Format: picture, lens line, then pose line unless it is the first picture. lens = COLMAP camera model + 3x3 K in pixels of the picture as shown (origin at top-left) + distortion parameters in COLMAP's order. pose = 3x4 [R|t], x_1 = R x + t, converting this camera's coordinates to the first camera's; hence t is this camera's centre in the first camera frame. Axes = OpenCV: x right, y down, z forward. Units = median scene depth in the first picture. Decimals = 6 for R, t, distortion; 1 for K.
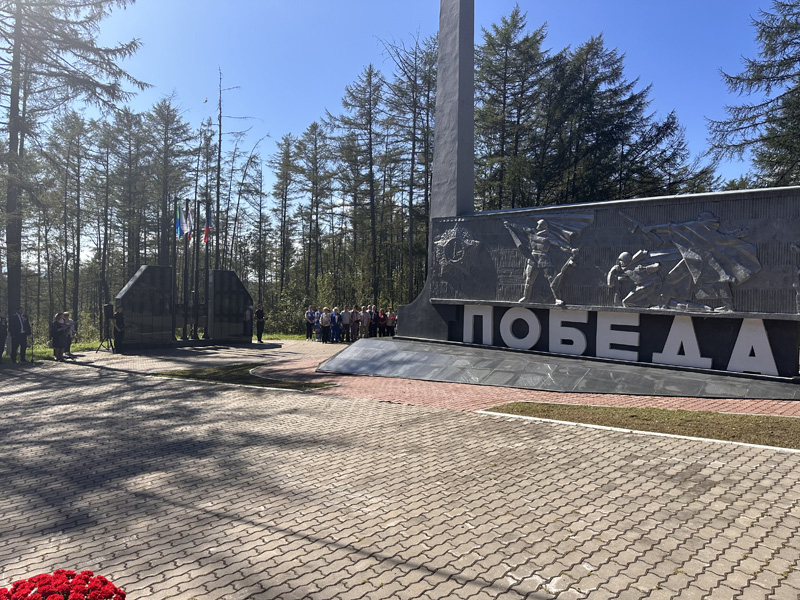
lens RADIAL K [[557.4, 0, 400.0], [0, 557.4, 300.0], [0, 0, 1]] dist [0.081366, -0.121521]
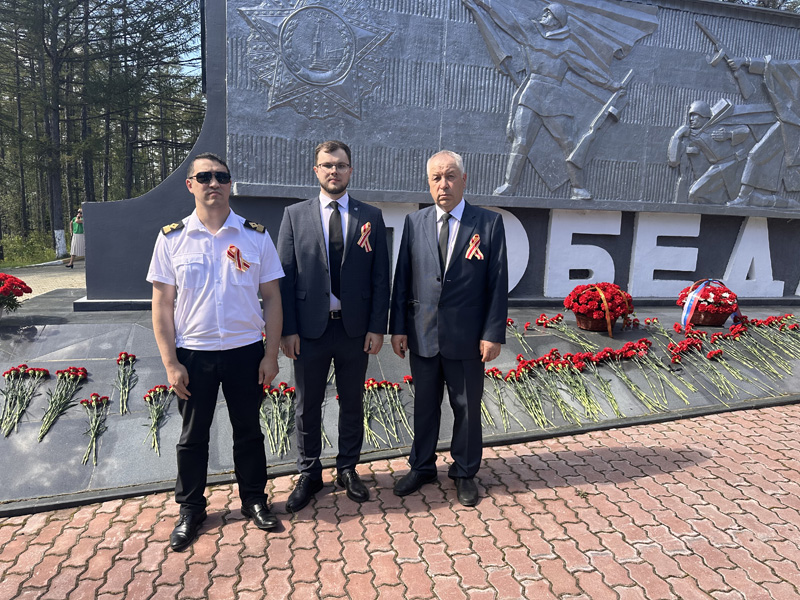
lens RADIAL K [[557.4, 0, 400.0], [0, 557.4, 300.0], [0, 0, 1]] dist [0.081366, -0.121521]
pose [[0.563909, -0.132834, 0.815084, -0.083595], [0.001244, 0.987115, 0.160009, 0.006244], [-0.825836, -0.089217, 0.556808, 0.328120]]
